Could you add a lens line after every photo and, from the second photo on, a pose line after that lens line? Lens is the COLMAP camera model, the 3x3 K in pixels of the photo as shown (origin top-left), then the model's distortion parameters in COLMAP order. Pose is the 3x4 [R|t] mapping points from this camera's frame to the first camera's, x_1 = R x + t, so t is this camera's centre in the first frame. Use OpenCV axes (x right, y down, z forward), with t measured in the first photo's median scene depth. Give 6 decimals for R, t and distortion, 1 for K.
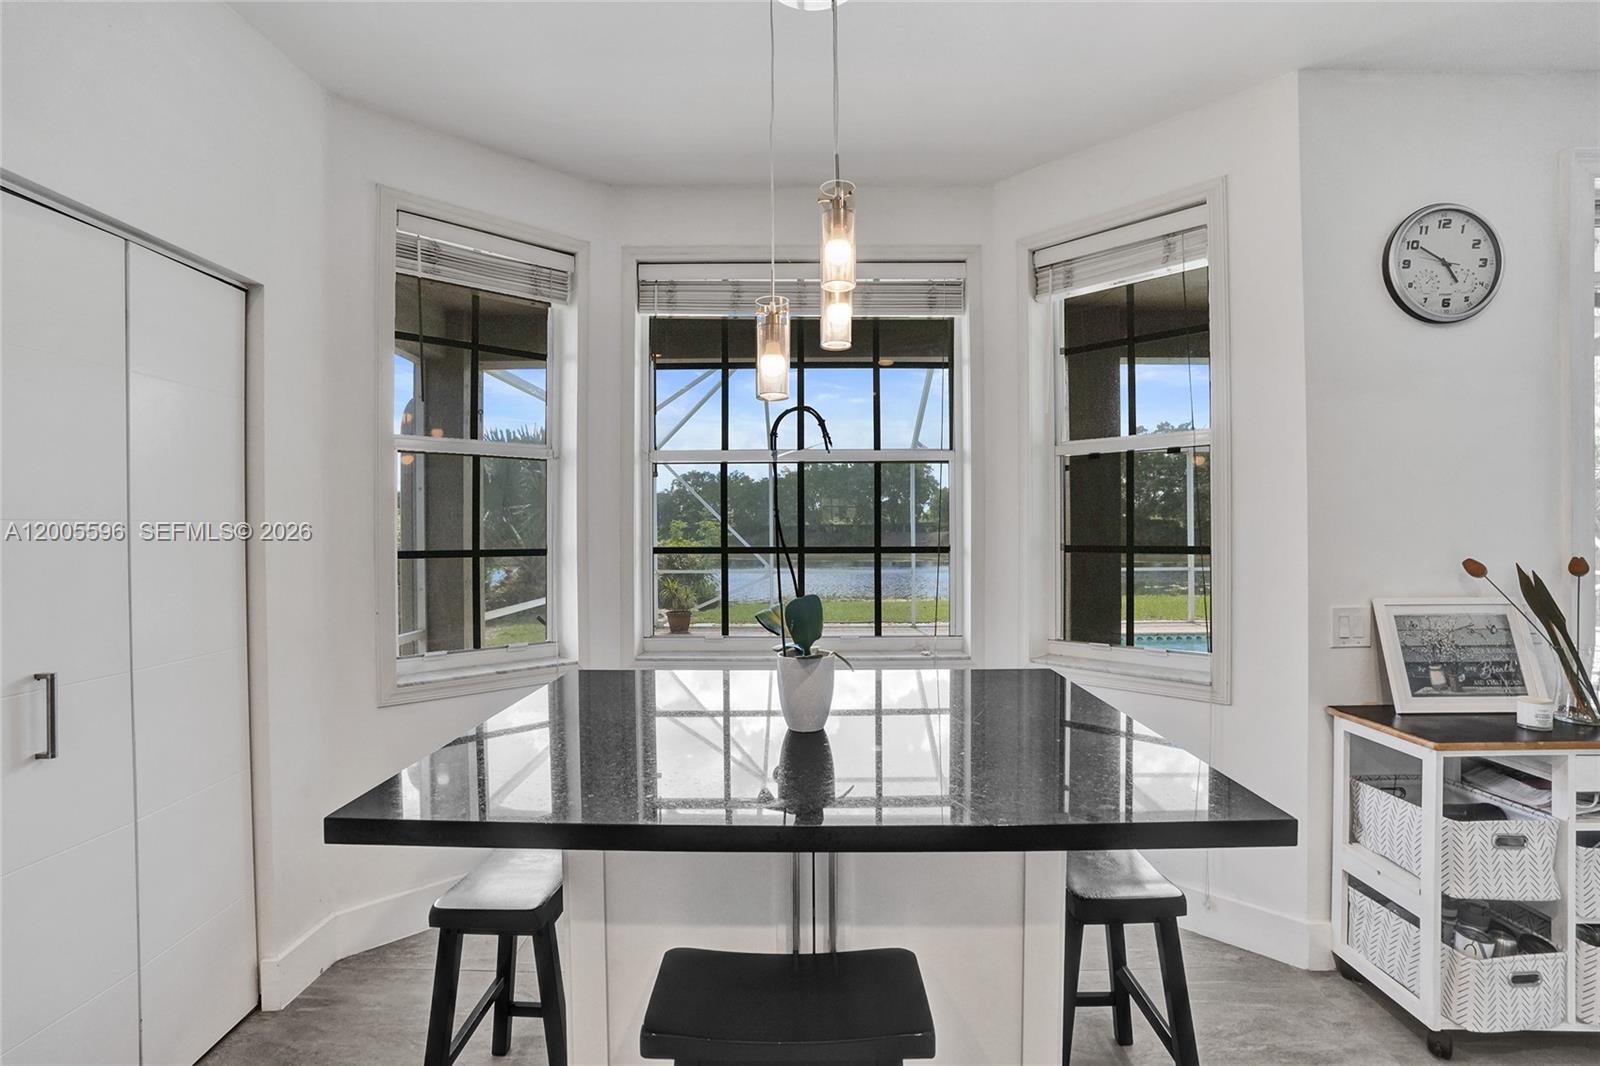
lens RADIAL K [[745.7, 0, 800.0], [0, 745.7, 533.0], [0, 0, 1]] dist [-0.082102, 0.031897]
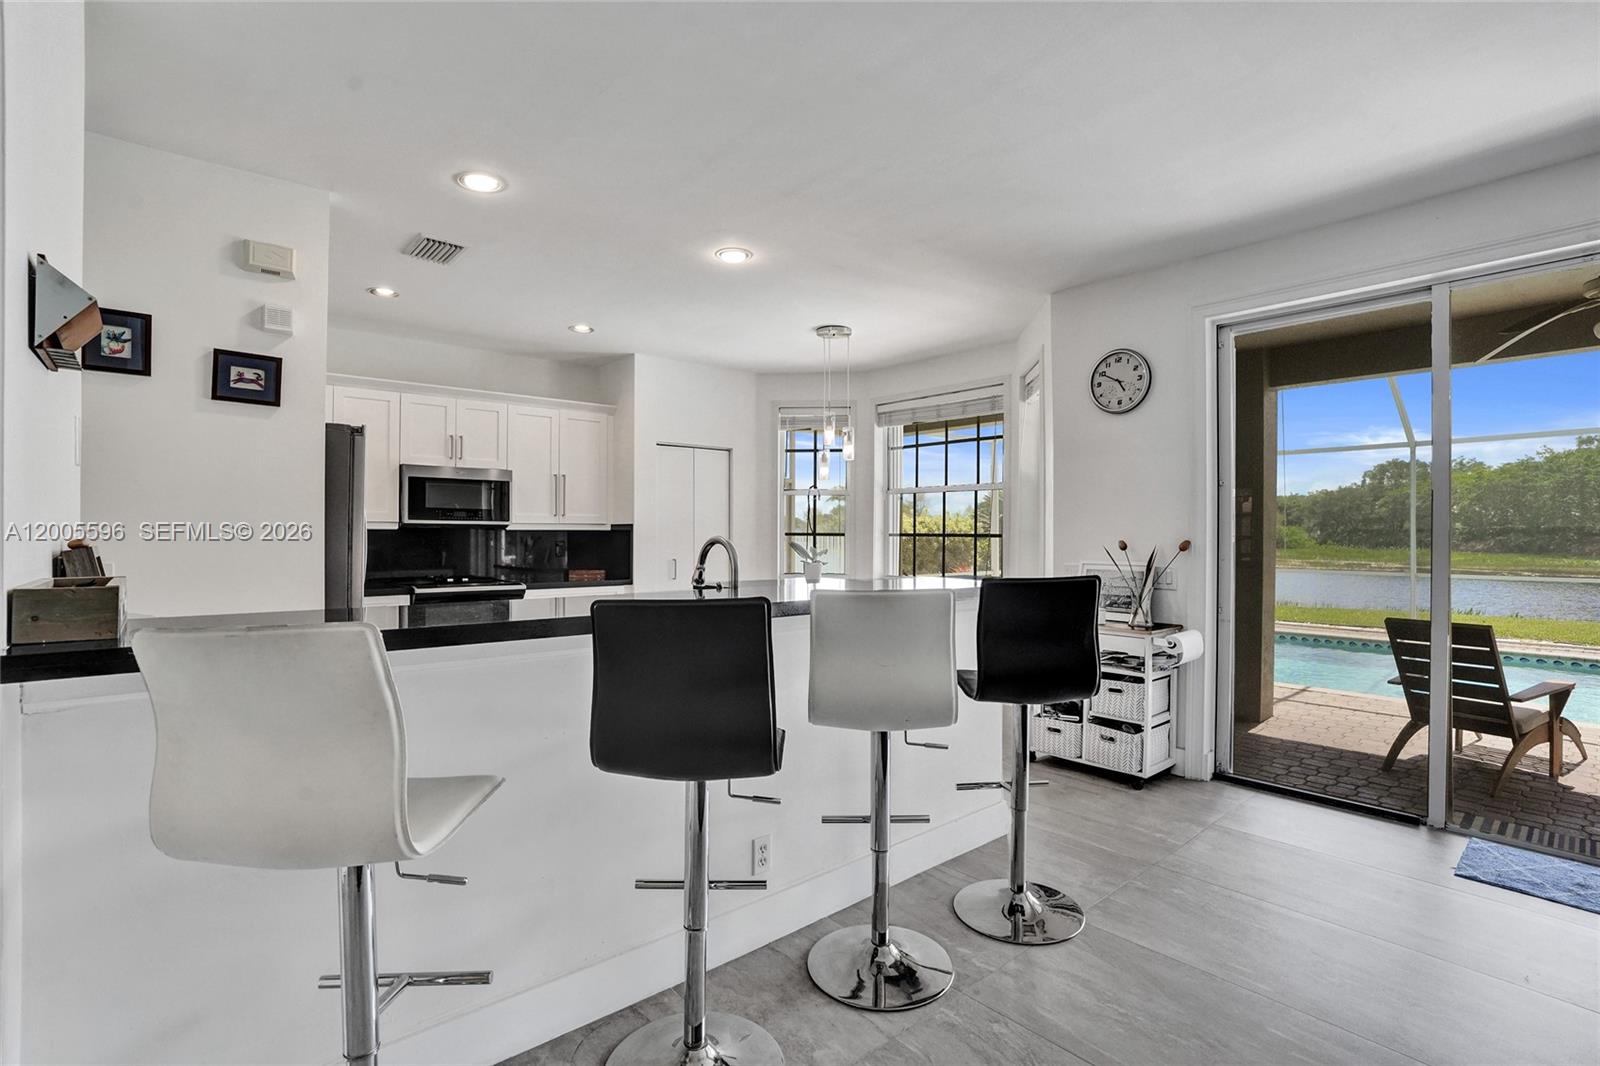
lens RADIAL K [[752.9, 0, 800.0], [0, 752.9, 533.0], [0, 0, 1]] dist [-0.030299, 0.001151]
pose [[0.657567, 0.008103, -0.753353, 1.835363], [-0.008881, 0.999956, 0.003004, 0.017733], [0.753344, 0.004715, 0.657610, -0.911556]]
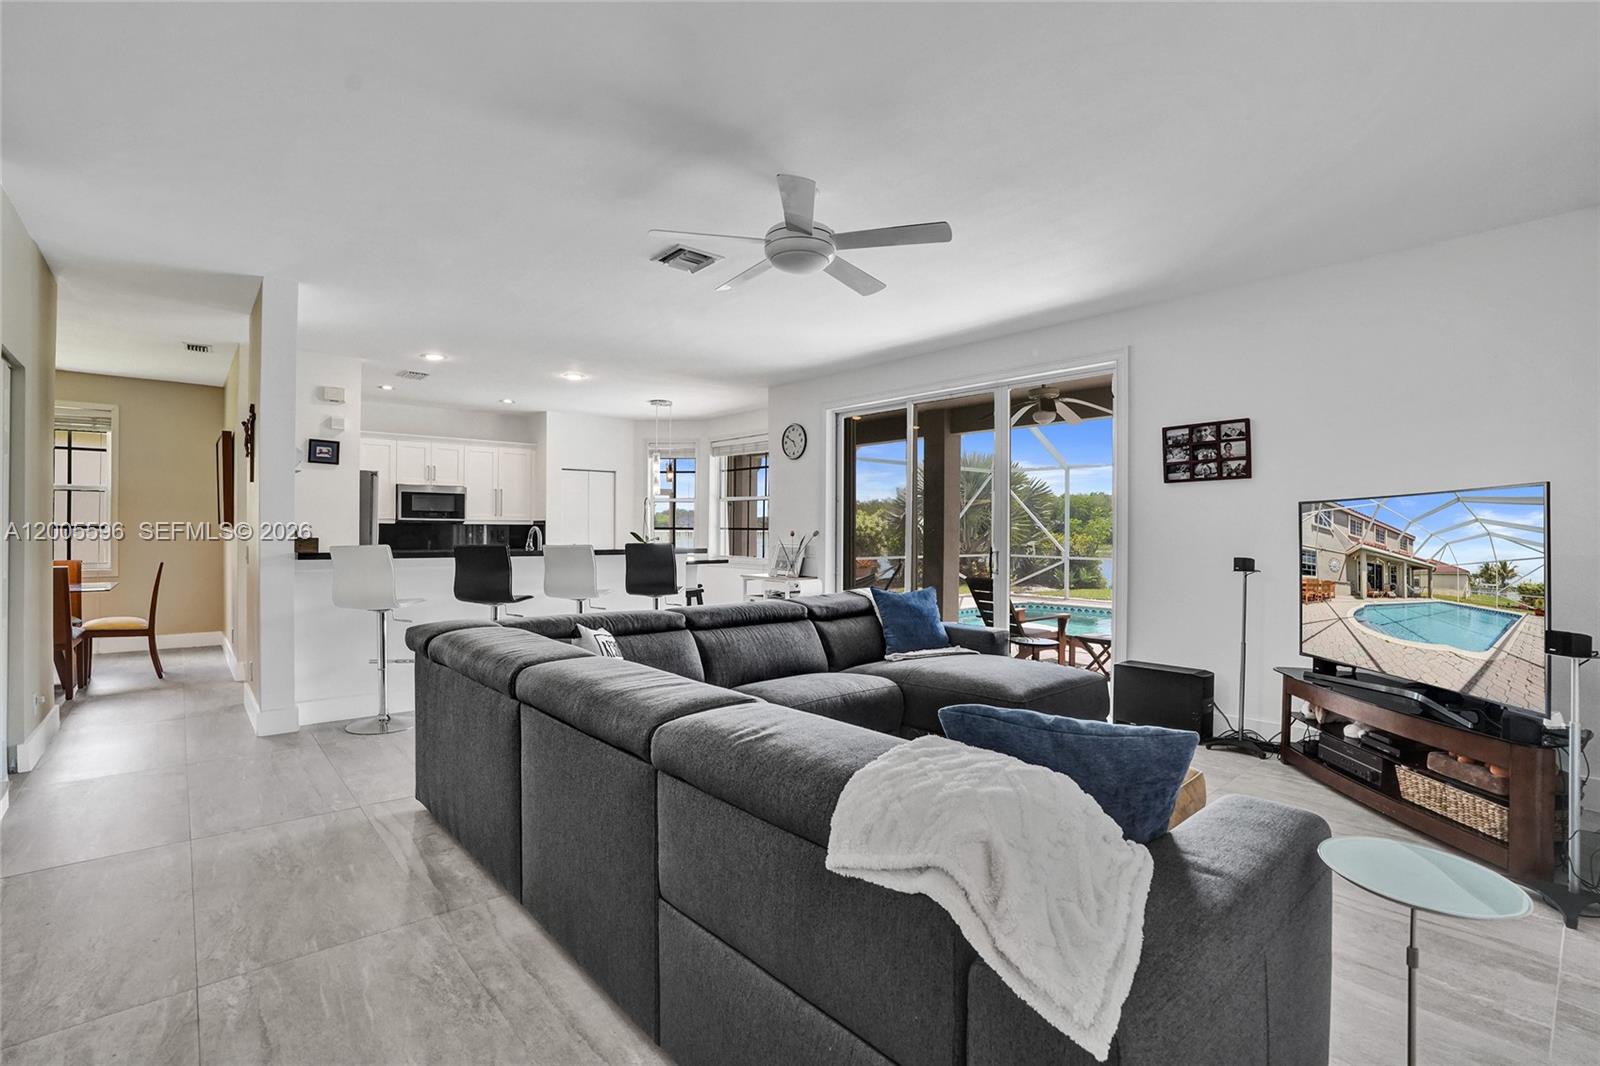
lens RADIAL K [[768.0, 0, 795.2], [0, 768.0, 529.0], [0, 0, 1]] dist [-0.027111, -0.000085]
pose [[0.647586, 0.008801, -0.761942, 3.644925], [-0.011396, 0.999933, 0.001864, 0.021066], [0.761907, 0.007476, 0.647643, -1.312307]]
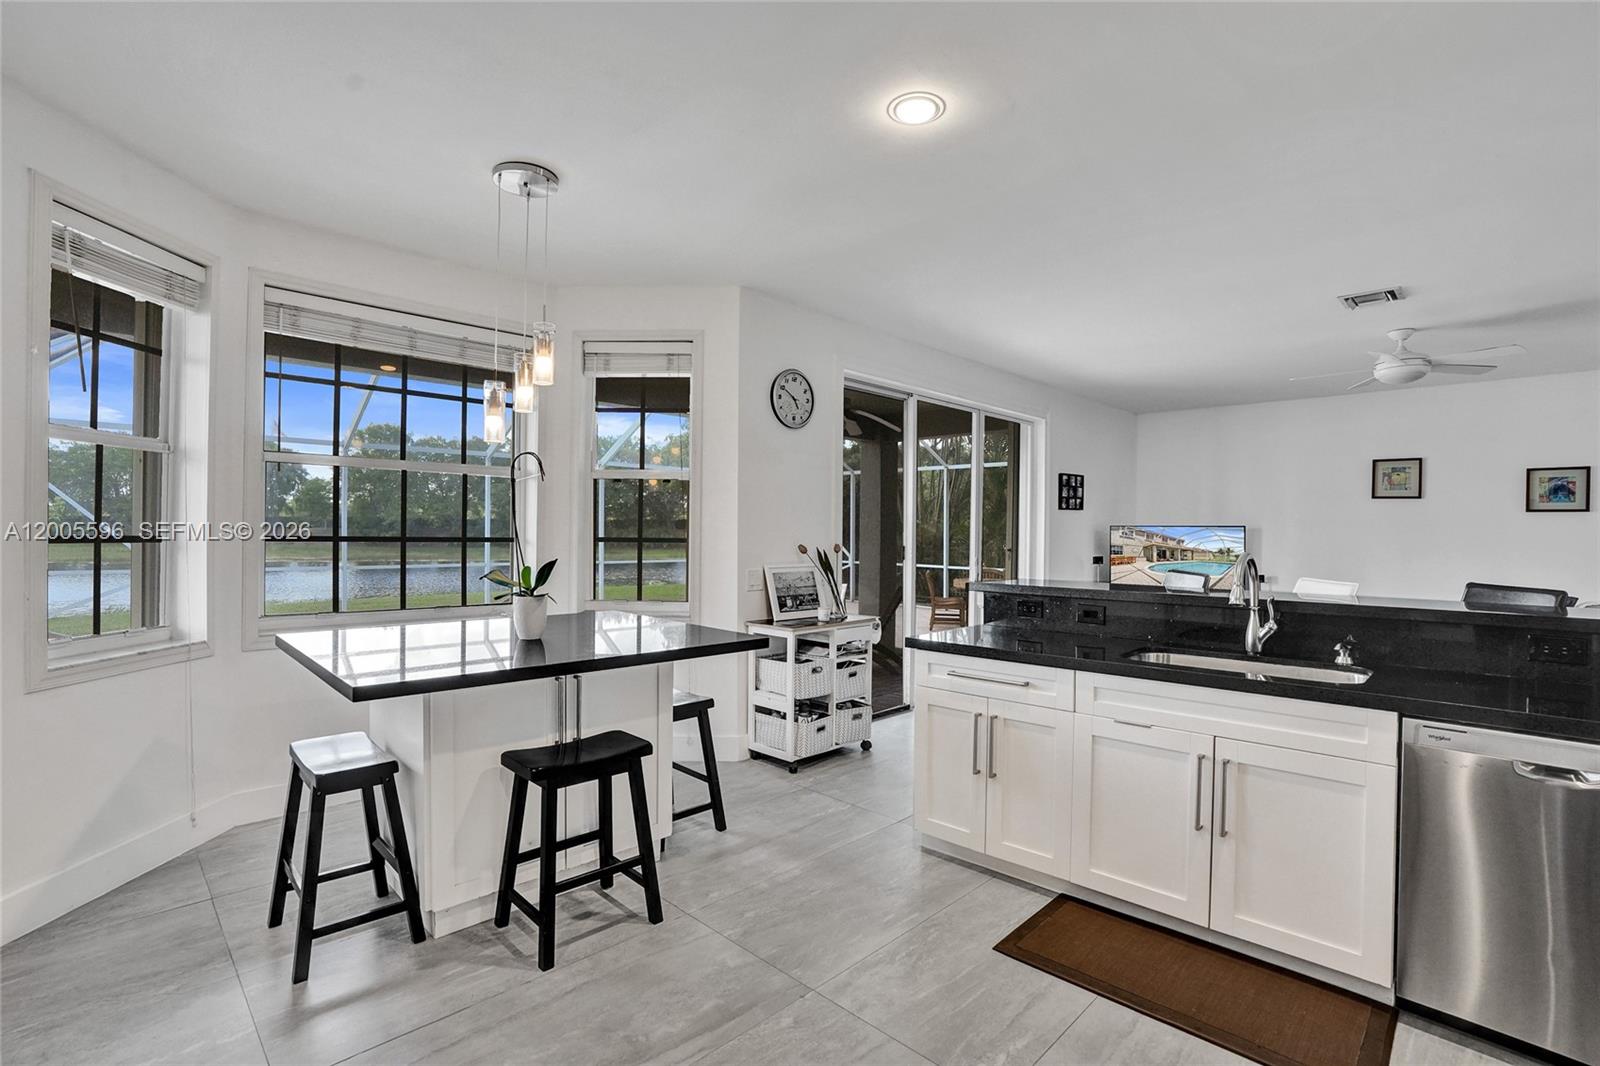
lens RADIAL K [[752.9, 0, 800.0], [0, 752.9, 533.0], [0, 0, 1]] dist [-0.030299, 0.001151]
pose [[0.696645, 0.010939, 0.717333, -0.615496], [-0.010420, 0.999933, -0.005129, 0.013679], [-0.717341, -0.003901, 0.696712, -0.511200]]
